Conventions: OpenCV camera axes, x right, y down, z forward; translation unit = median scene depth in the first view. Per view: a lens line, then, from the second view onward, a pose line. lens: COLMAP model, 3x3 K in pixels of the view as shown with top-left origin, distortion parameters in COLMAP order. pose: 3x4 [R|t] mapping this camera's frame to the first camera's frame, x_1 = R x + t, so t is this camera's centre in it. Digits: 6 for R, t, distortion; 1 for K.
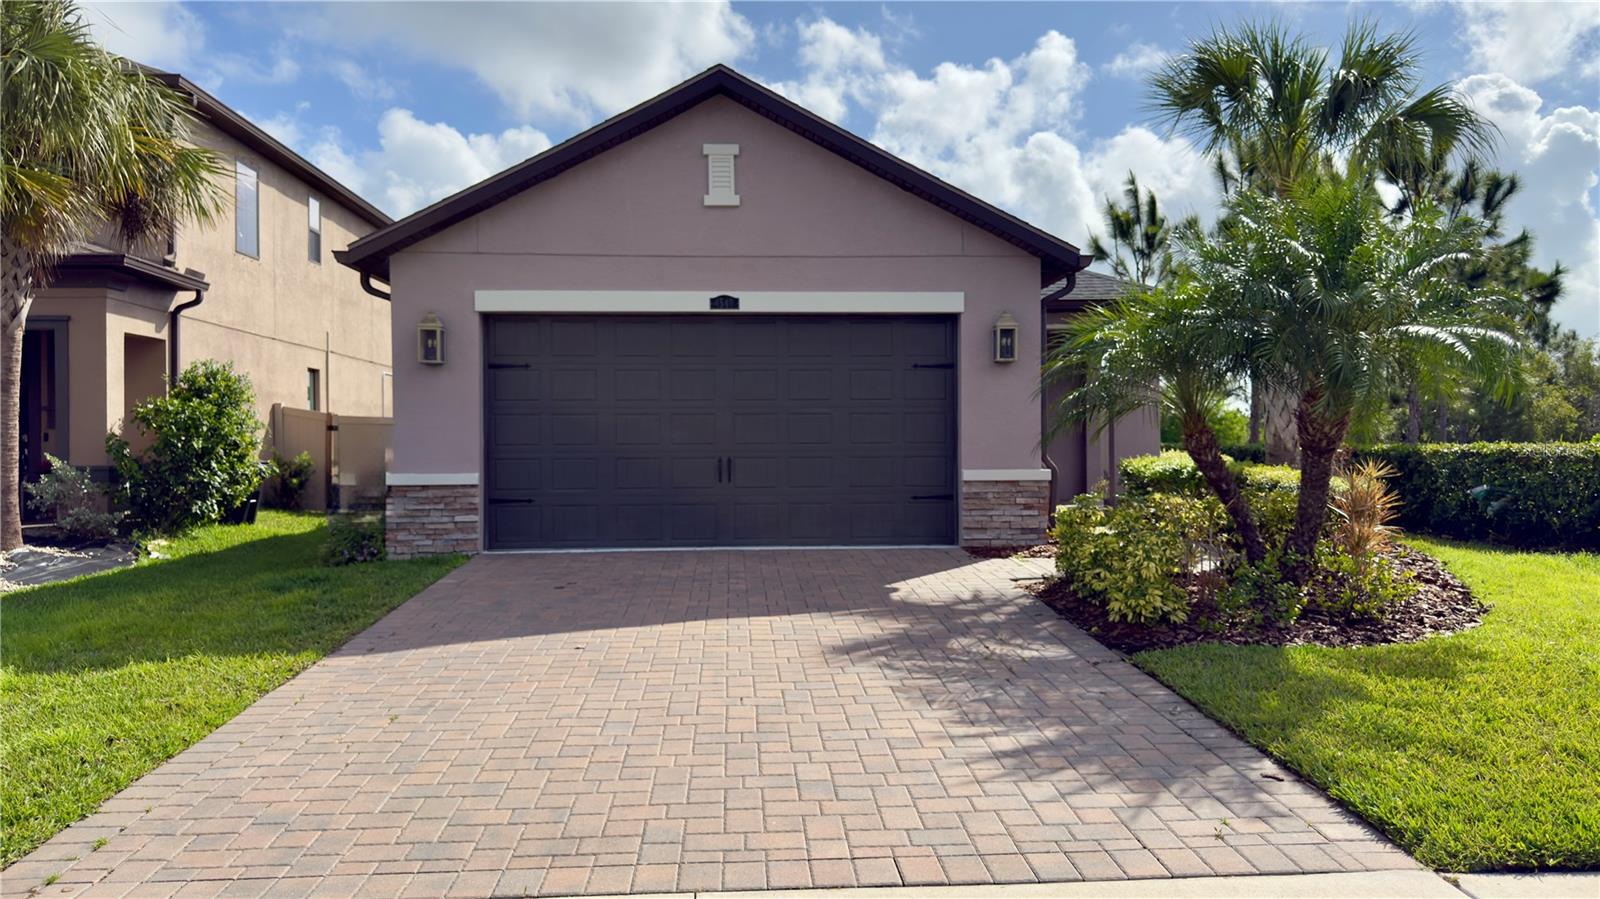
lens RADIAL K [[1141.6, 0, 800.0], [0, 1141.6, 449.5], [0, 0, 1]] dist [0.039849, -0.004752]
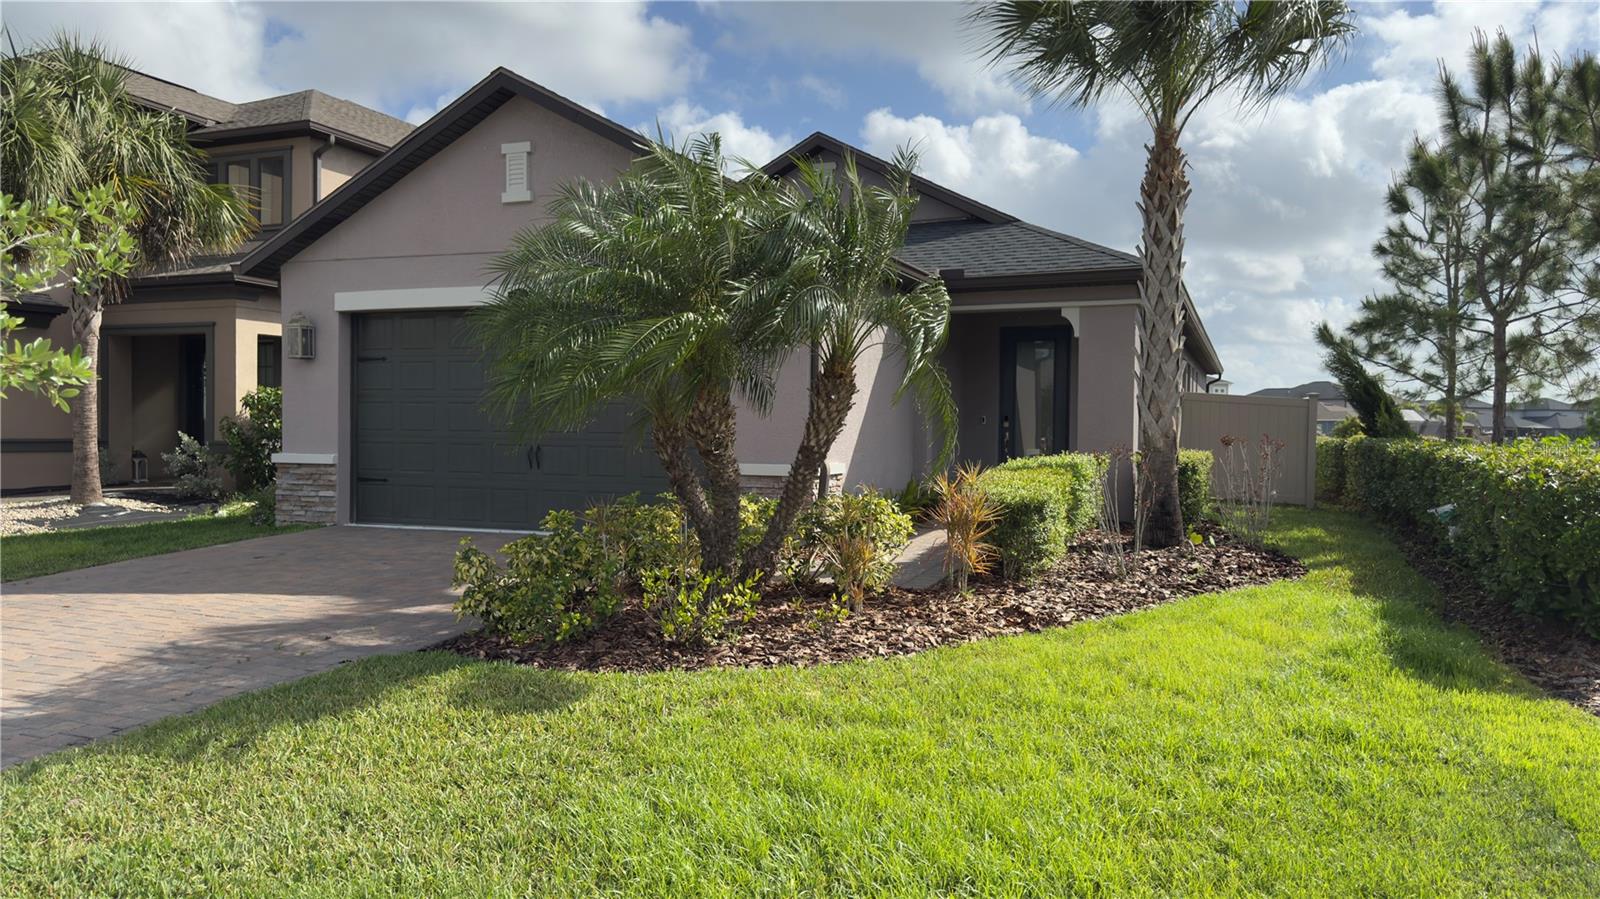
lens RADIAL K [[1160.8, 0, 800.0], [0, 1160.8, 449.5], [0, 0, 1]] dist [0.045319, -0.090015]
pose [[0.902625, 0.023468, -0.429787, 0.620959], [-0.017672, 0.999691, 0.017473, -0.011889], [0.430064, -0.008176, 0.902761, 0.153538]]
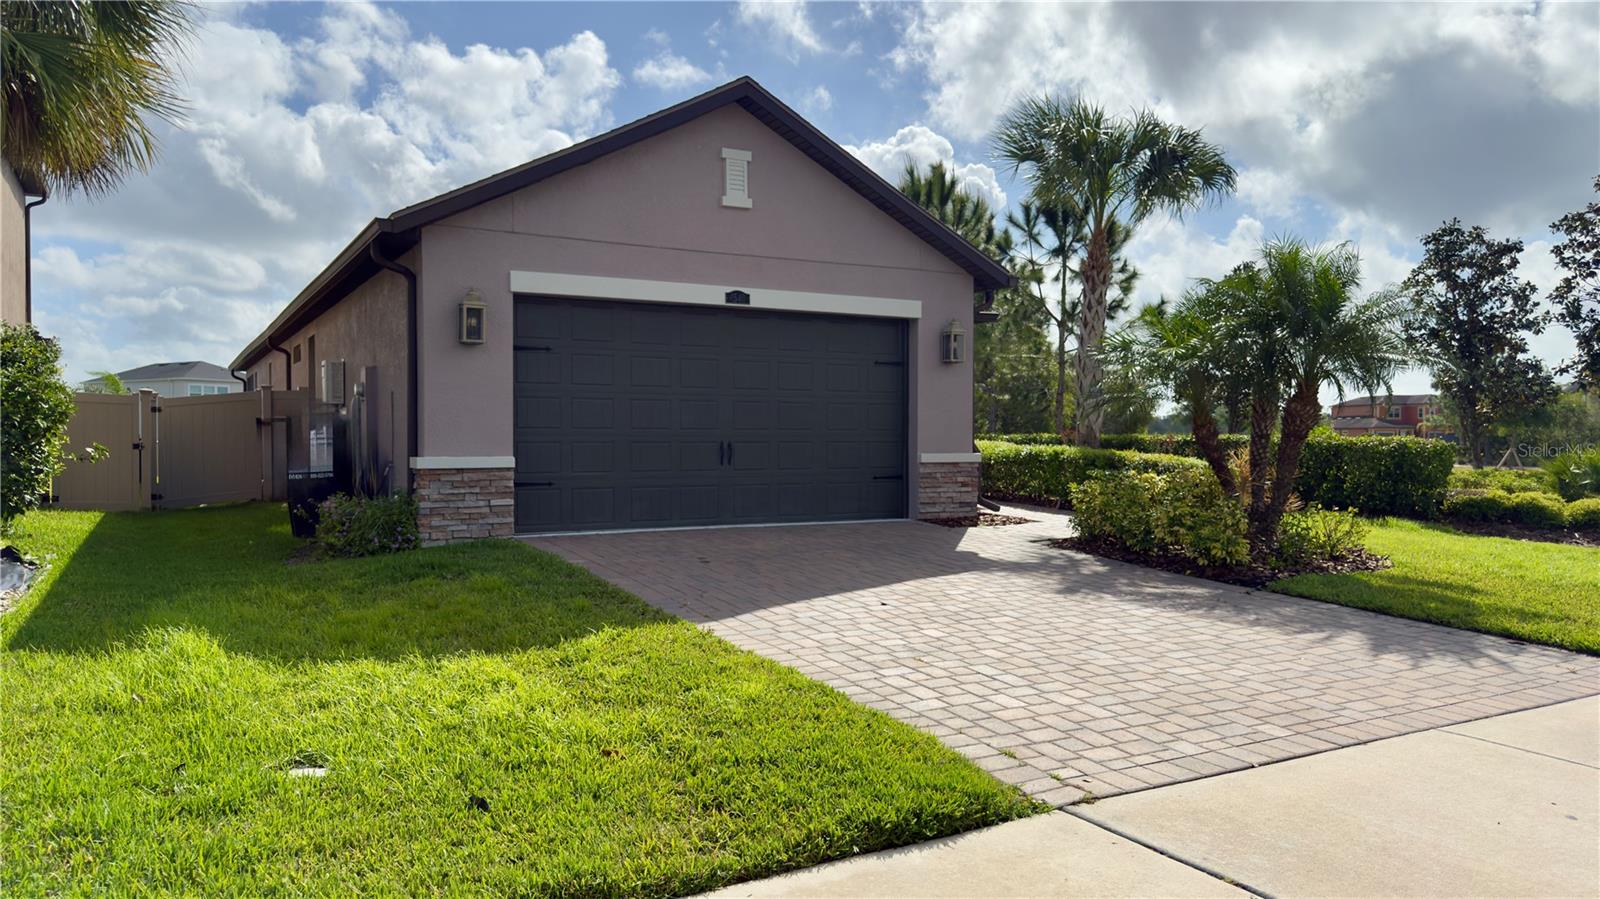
lens RADIAL K [[1141.6, 0, 800.0], [0, 1141.6, 449.5], [0, 0, 1]] dist [0.039849, -0.004752]
pose [[0.896928, 0.002209, 0.442171, -0.489040], [-0.005184, 0.999971, 0.005518, 0.008298], [-0.442146, -0.007242, 0.896914, 0.006886]]
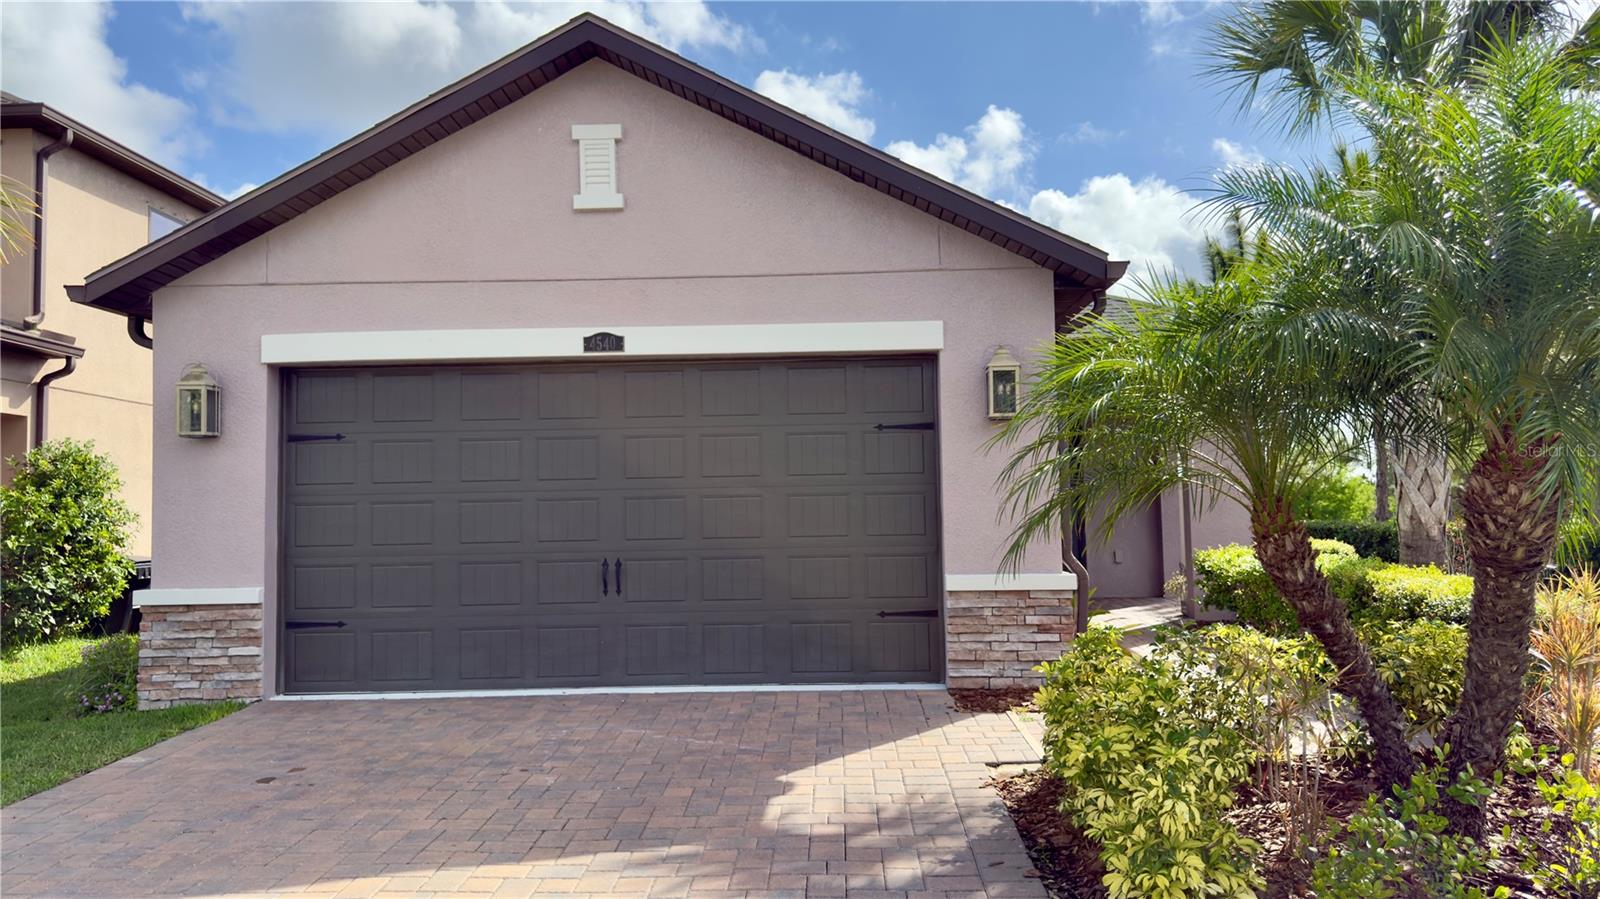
lens RADIAL K [[1160.8, 0, 800.0], [0, 1160.8, 449.5], [0, 0, 1]] dist [0.045319, -0.090015]
pose [[0.996251, -0.017361, -0.084754, 0.116363], [0.012034, 0.997943, -0.062965, -0.015002], [0.085673, 0.061709, 0.994410, 0.292754]]
